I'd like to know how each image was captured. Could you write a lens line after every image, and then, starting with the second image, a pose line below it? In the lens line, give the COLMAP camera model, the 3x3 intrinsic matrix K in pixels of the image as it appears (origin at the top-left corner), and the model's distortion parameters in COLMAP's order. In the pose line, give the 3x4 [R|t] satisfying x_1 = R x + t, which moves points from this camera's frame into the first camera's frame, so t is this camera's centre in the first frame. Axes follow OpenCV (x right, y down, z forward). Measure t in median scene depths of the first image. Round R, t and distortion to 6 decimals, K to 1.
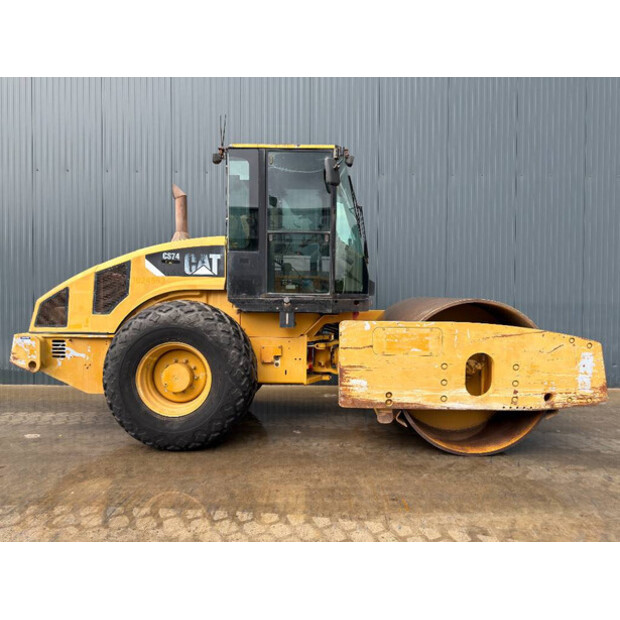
lens RADIAL K [[440.2, 0, 306.6], [0, 440.2, 298.0], [0, 0, 1]] dist [0.088224, -0.126933]
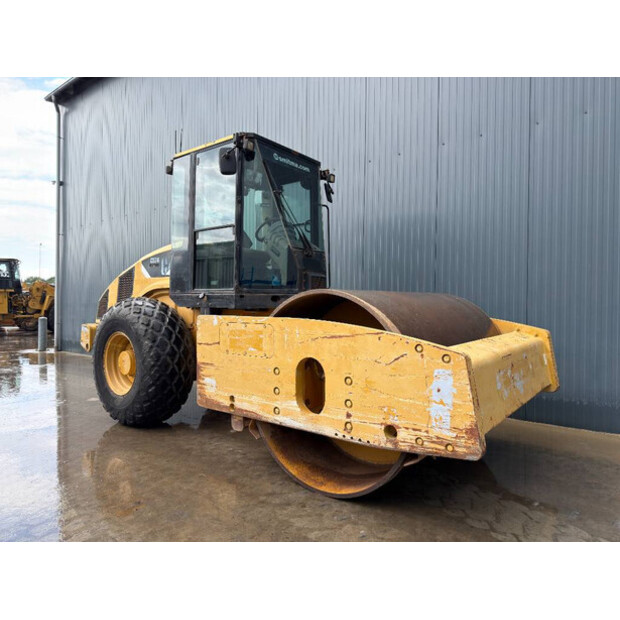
lens RADIAL K [[440.2, 0, 306.6], [0, 440.2, 298.0], [0, 0, 1]] dist [0.088224, -0.126933]
pose [[0.783203, -0.013276, -0.621624, 0.860471], [-0.000791, 0.999750, -0.022348, 0.036383], [0.621766, 0.017994, 0.782997, 0.391890]]
